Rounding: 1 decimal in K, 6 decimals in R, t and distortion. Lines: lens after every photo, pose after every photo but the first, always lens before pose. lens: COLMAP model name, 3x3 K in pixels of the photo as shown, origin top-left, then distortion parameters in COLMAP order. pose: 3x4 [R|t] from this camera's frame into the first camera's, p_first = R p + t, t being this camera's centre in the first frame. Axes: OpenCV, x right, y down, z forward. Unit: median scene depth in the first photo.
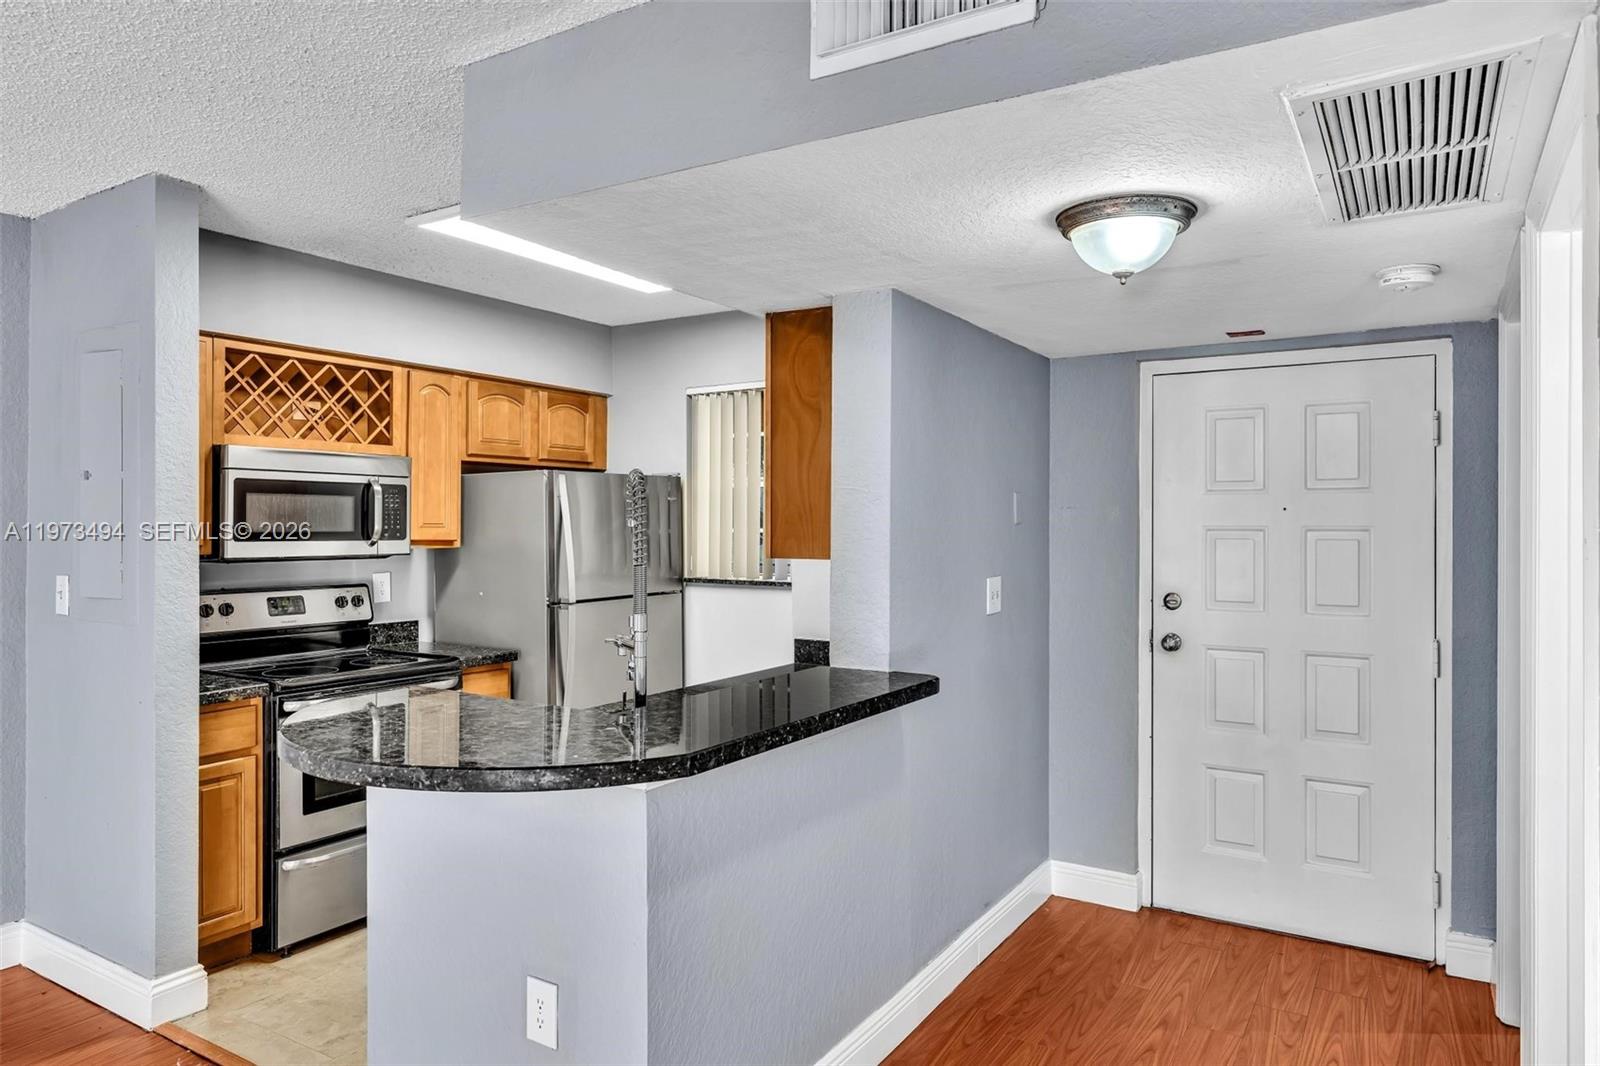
lens RADIAL K [[1025.1, 0, 796.9], [0, 1025.1, 524.3], [0, 0, 1]] dist [0.004799, 0.002983]
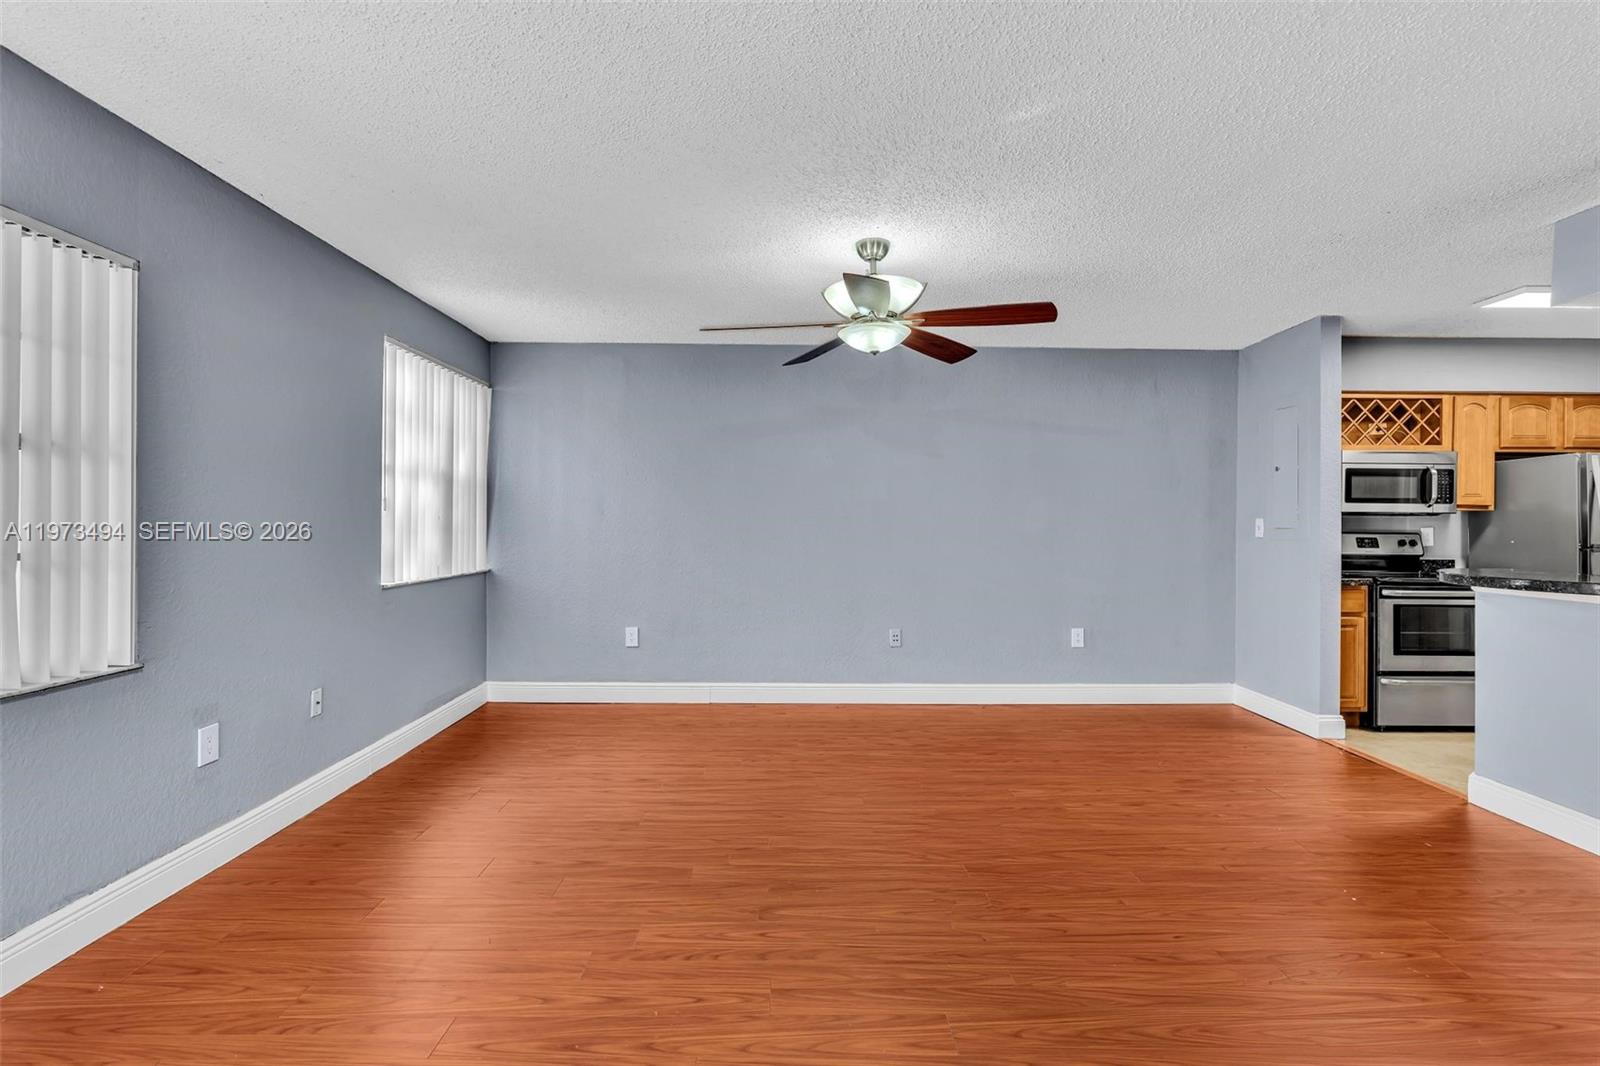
lens RADIAL K [[736.7, 0, 798.5], [0, 736.7, 529.1], [0, 0, 1]] dist [-0.003758, 0.000324]
pose [[0.537311, 0.004231, -0.843373, 0.032378], [-0.004739, 0.999987, 0.001998, 0.058575], [0.843371, 0.002923, 0.537324, -0.474951]]
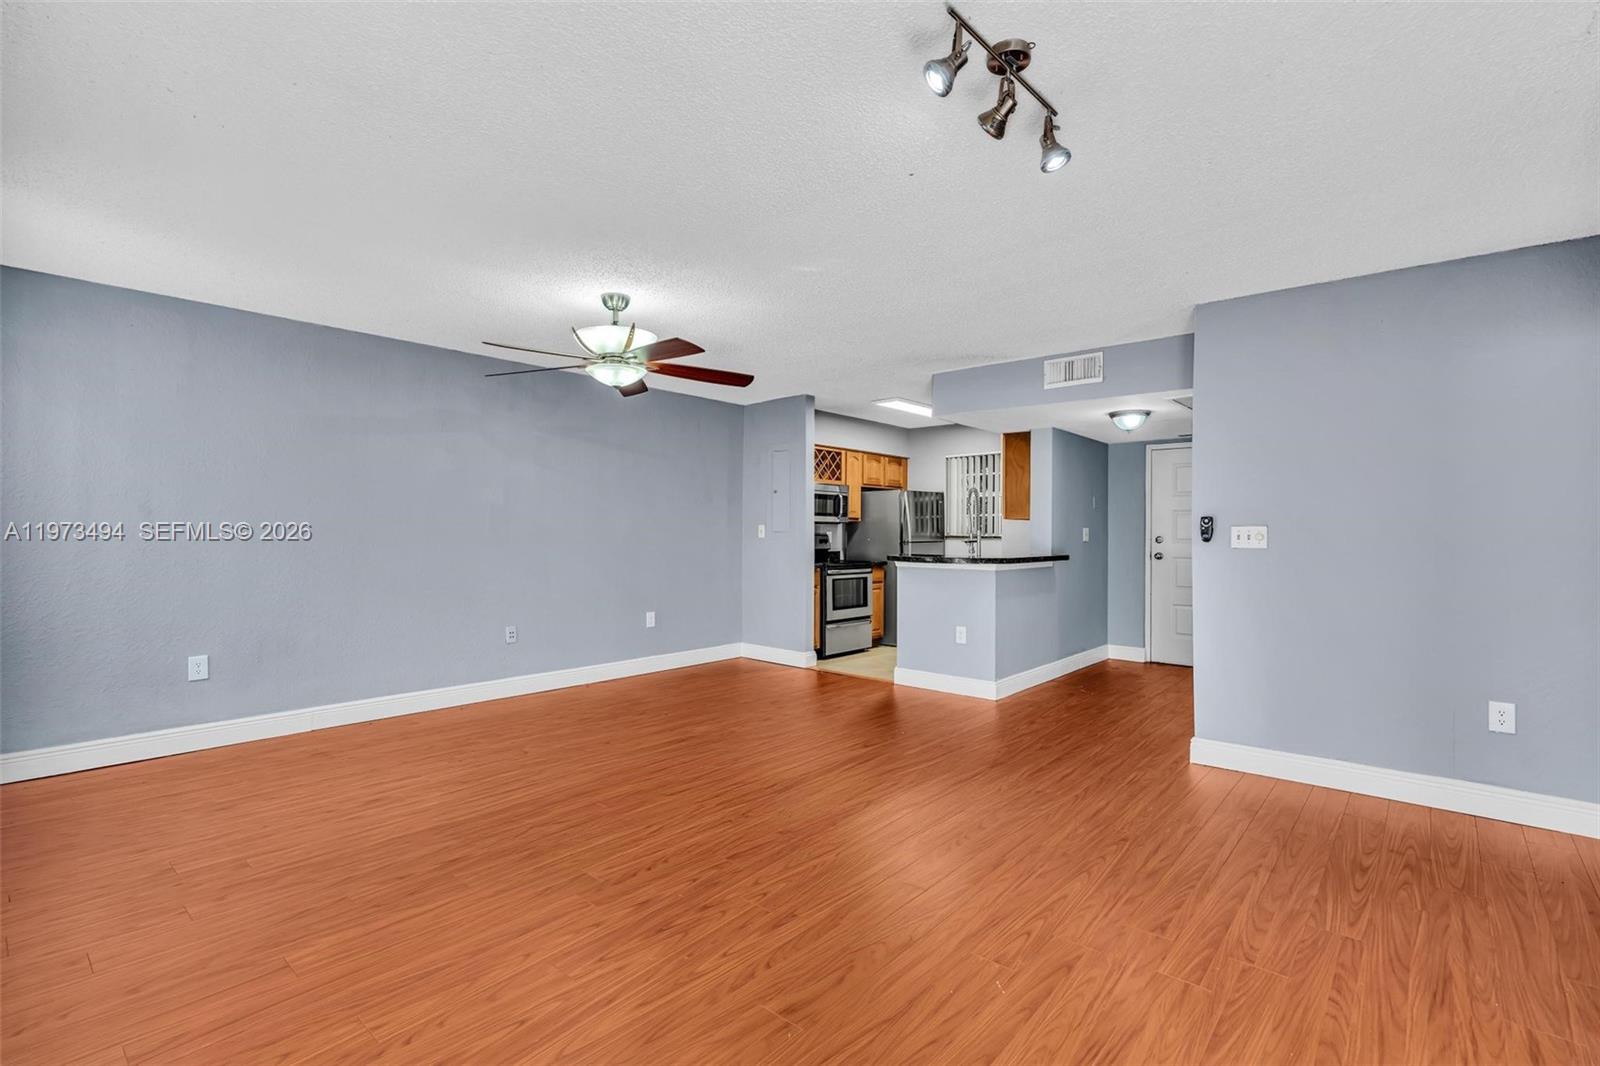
lens RADIAL K [[736.7, 0, 798.5], [0, 736.7, 529.1], [0, 0, 1]] dist [-0.003758, 0.000324]
pose [[0.986821, 0.002092, -0.161800, -0.209614], [-0.003156, 0.999975, -0.006321, 0.060783], [0.161783, 0.006749, 0.986803, -0.898635]]
